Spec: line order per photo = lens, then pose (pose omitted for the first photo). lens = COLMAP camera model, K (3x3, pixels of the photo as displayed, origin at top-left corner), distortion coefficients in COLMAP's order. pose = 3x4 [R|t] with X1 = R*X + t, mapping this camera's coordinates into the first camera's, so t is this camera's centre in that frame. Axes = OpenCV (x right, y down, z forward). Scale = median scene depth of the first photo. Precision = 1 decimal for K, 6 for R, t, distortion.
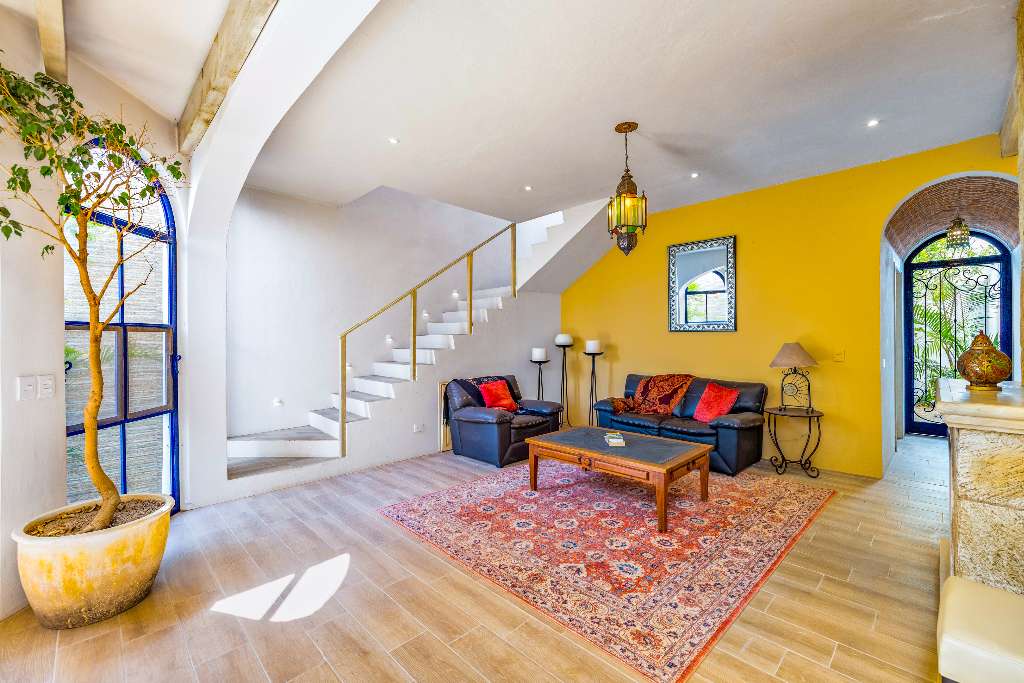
lens RADIAL K [[425.1, 0, 512.0], [0, 425.1, 341.5], [0, 0, 1]] dist [0.000874, 0.000086]
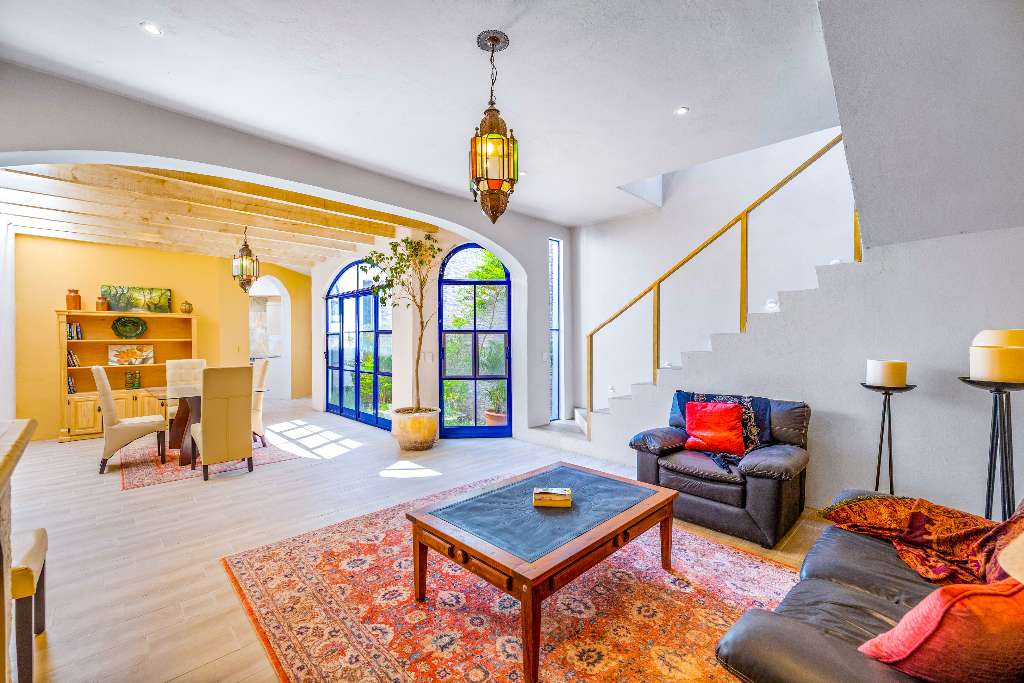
lens RADIAL K [[425.1, 0, 512.0], [0, 425.1, 341.5], [0, 0, 1]] dist [0.000874, 0.000086]
pose [[0.000617, 0.013401, -0.999910, 1.102954], [-0.003951, 0.999902, 0.013398, -0.019250], [0.999992, 0.003943, 0.000670, 1.163799]]
